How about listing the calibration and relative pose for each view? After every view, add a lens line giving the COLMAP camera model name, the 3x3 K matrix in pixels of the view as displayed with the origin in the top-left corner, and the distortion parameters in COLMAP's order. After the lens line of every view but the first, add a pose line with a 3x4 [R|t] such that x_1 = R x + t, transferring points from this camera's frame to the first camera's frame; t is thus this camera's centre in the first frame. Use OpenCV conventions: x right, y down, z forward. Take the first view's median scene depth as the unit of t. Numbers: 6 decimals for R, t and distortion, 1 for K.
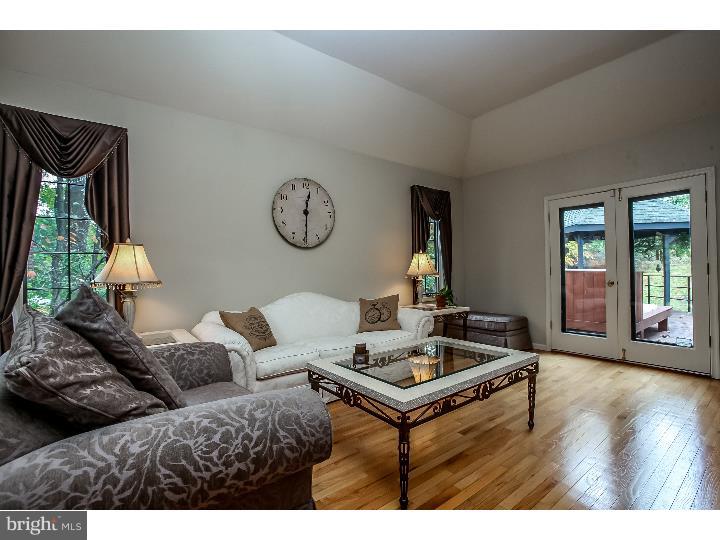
lens RADIAL K [[332.2, 0, 360.0], [0, 332.2, 270.0], [0, 0, 1]] dist [-0.032544, 0.000185]
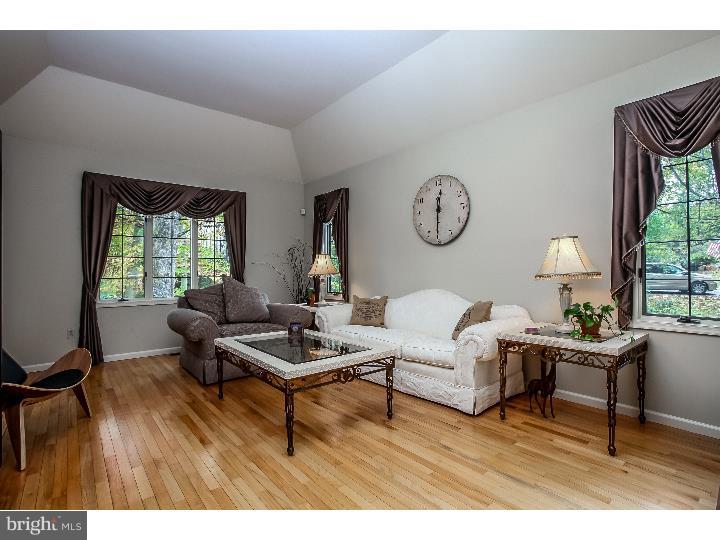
lens RADIAL K [[332.2, 0, 360.0], [0, 332.2, 270.0], [0, 0, 1]] dist [-0.032544, 0.000185]
pose [[0.063420, 0.023269, -0.997716, 0.840171], [0.015663, 0.999582, 0.024308, -0.017568], [0.997864, -0.017169, 0.063029, 0.692512]]
